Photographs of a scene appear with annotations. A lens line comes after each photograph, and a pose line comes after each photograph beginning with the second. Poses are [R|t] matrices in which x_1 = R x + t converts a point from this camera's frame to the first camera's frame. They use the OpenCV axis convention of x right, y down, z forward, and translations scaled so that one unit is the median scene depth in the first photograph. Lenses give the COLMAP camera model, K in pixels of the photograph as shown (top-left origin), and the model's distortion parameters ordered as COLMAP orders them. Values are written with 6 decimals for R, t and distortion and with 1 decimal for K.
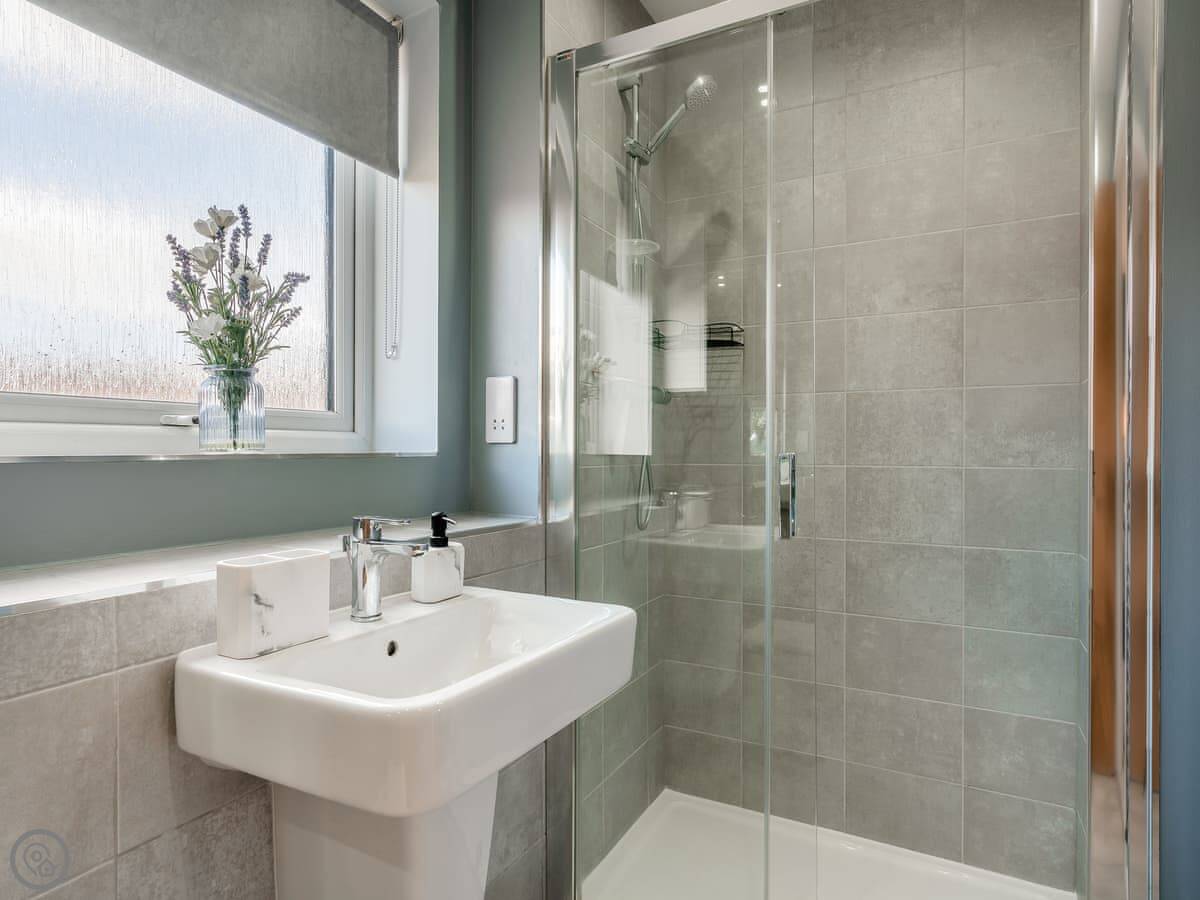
lens RADIAL K [[703.5, 0, 595.7], [0, 703.5, 452.7], [0, 0, 1]] dist [0.016387, -0.000233]
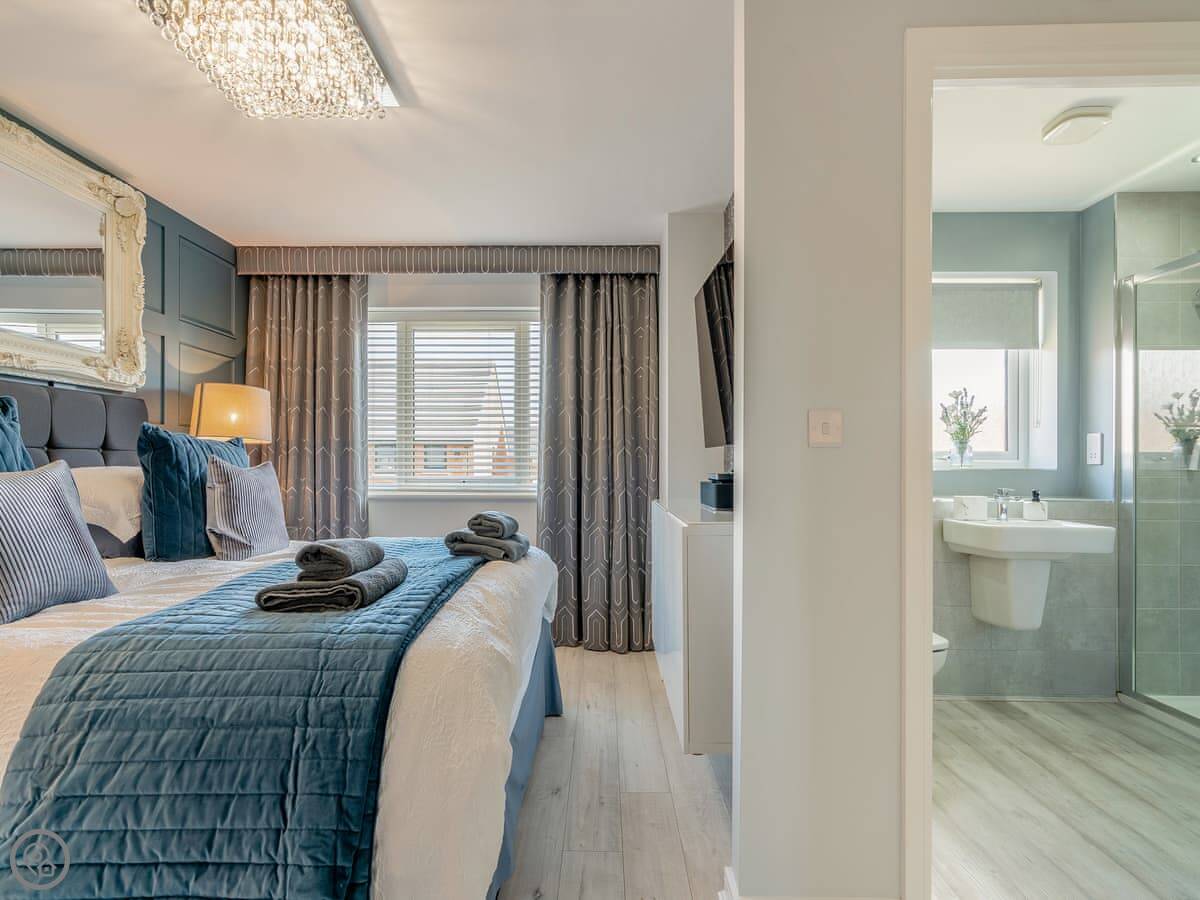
lens RADIAL K [[555.1, 0, 608.0], [0, 555.1, 461.9], [0, 0, 1]] dist [-0.012185, 0.005171]
pose [[0.474748, -0.005430, -0.880105, 0.863433], [-0.007069, 0.999925, -0.009983, 0.007914], [0.880093, 0.010961, 0.474674, -1.476060]]
